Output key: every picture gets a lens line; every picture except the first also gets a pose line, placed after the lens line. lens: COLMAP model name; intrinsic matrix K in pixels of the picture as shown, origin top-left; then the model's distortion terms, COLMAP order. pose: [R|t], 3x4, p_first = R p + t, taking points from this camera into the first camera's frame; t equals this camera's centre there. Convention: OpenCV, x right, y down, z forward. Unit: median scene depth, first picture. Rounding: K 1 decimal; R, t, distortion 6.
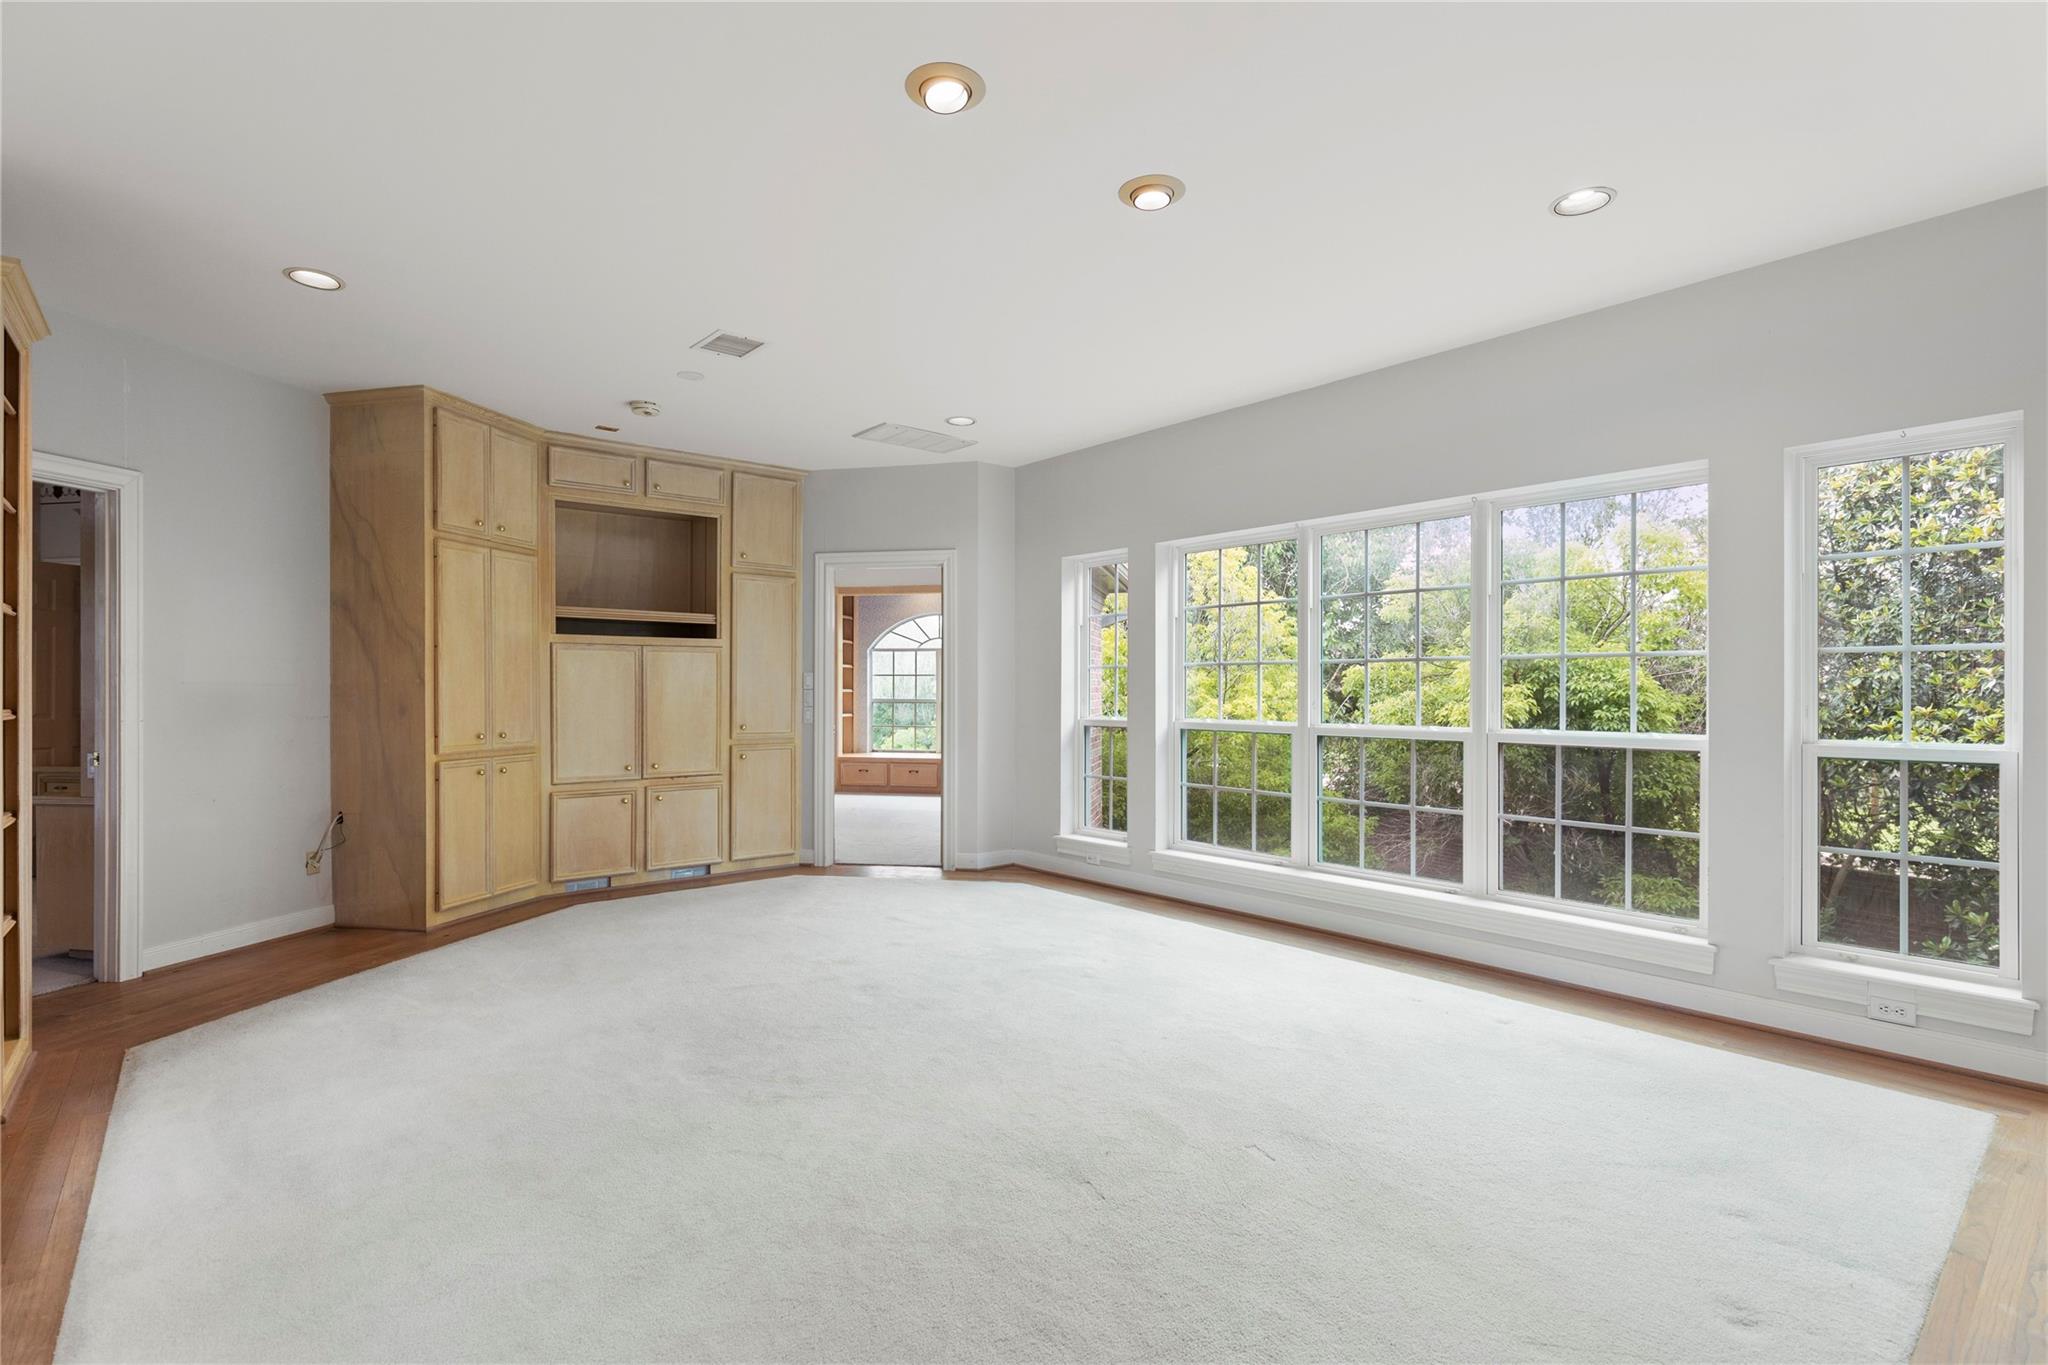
lens RADIAL K [[967.2, 0, 1024.0], [0, 967.2, 682.5], [0, 0, 1]] dist [-0.001941, -0.000193]
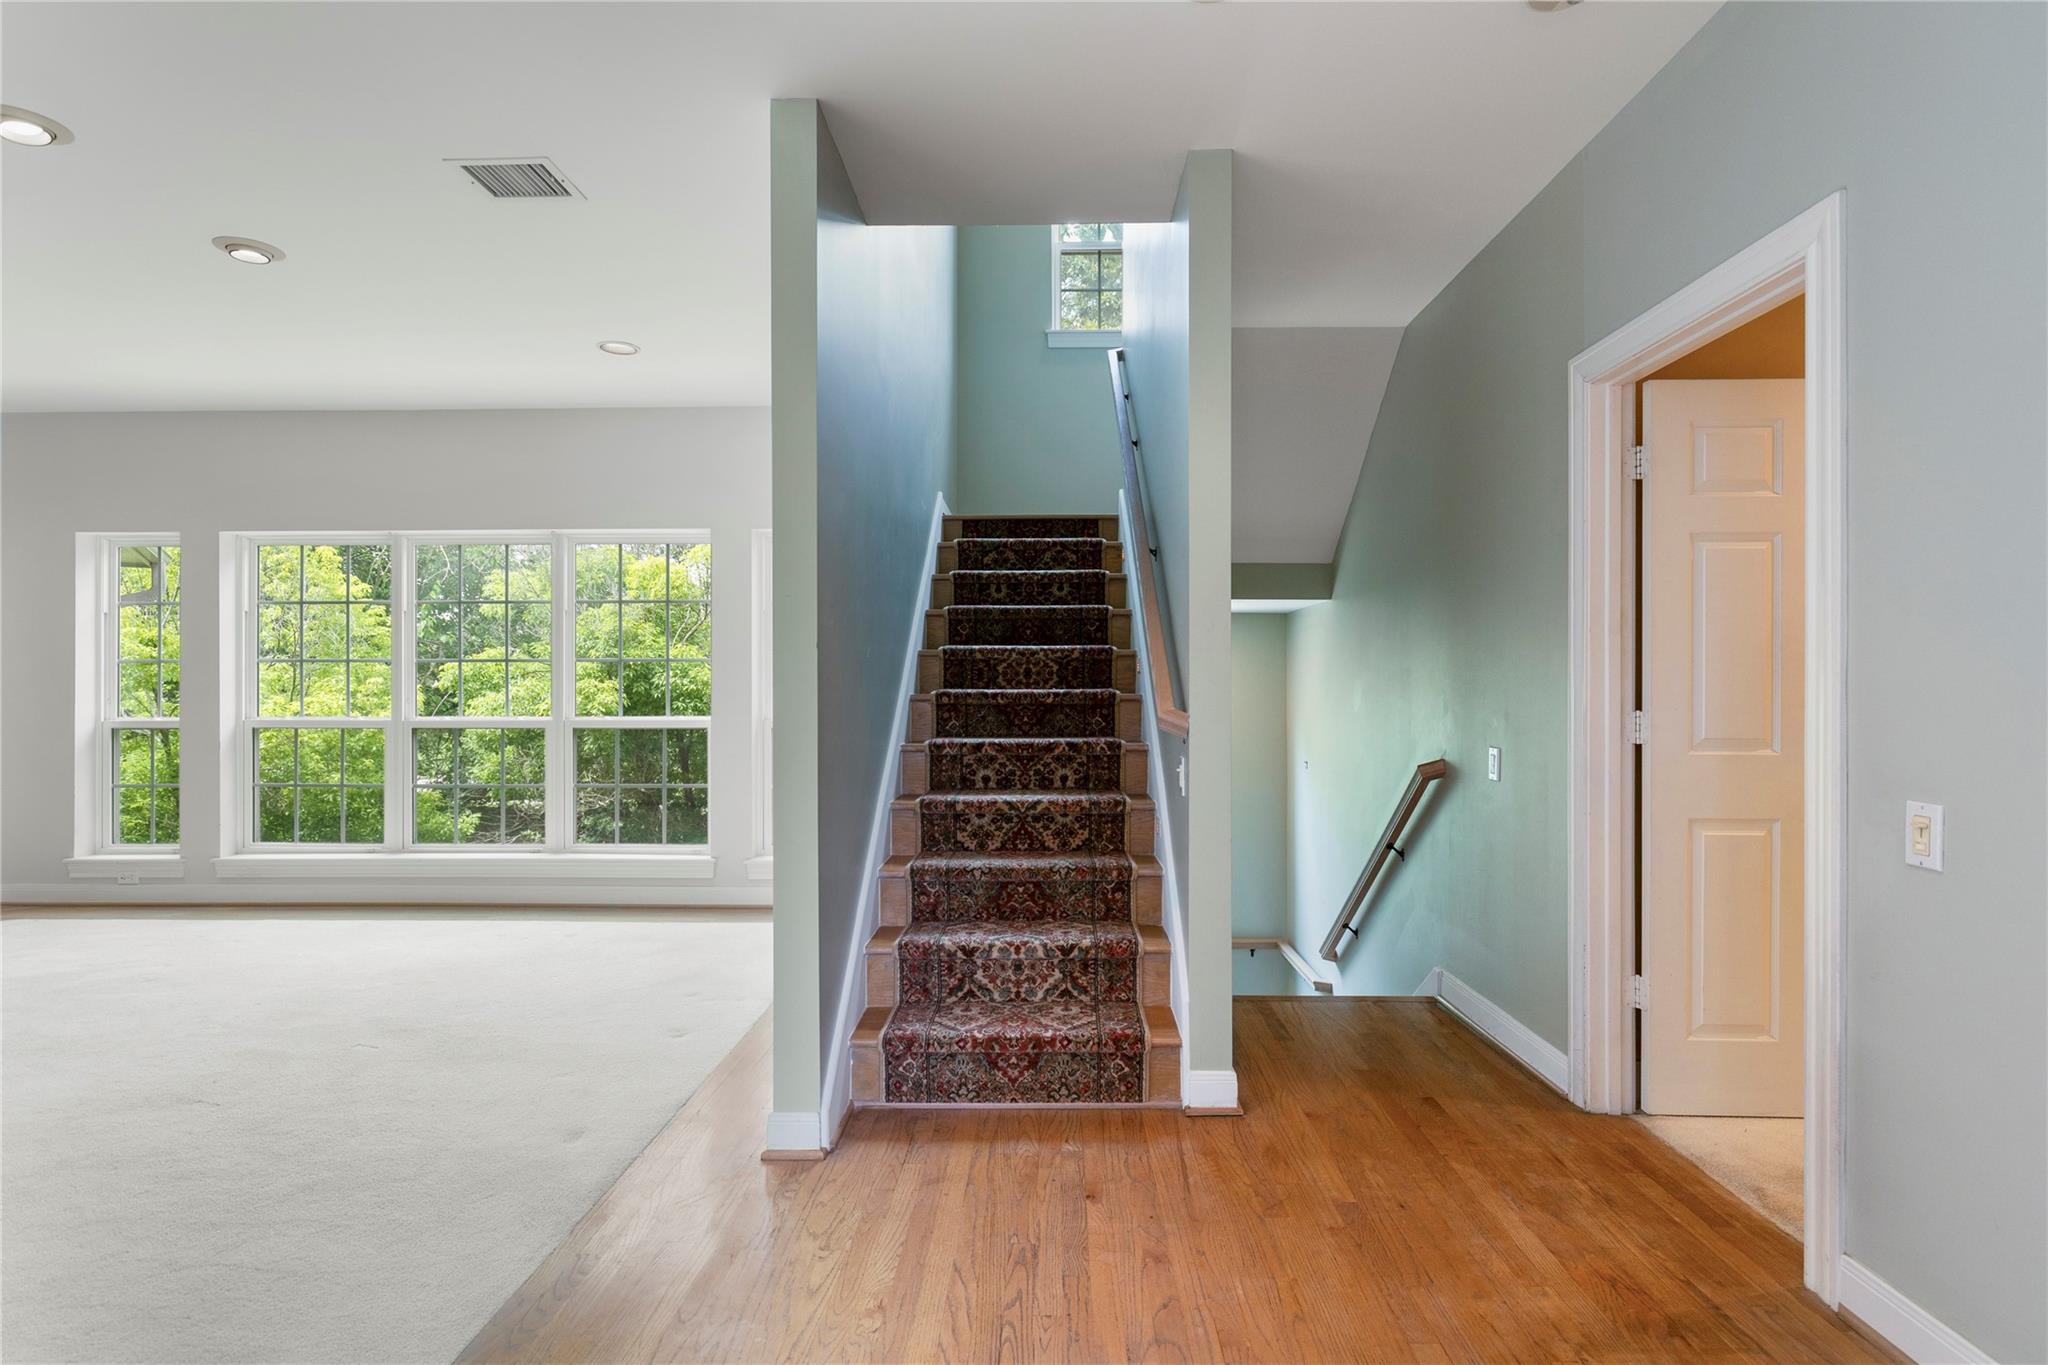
lens RADIAL K [[1012.3, 0, 1024.0], [0, 1012.3, 682.5], [0, 0, 1]] dist [-0.000028, 0.000747]
pose [[0.667456, -0.002076, 0.744646, -0.060922], [-0.002178, 0.999986, 0.004740, -0.002495], [-0.744646, -0.004786, 0.667443, -0.194737]]
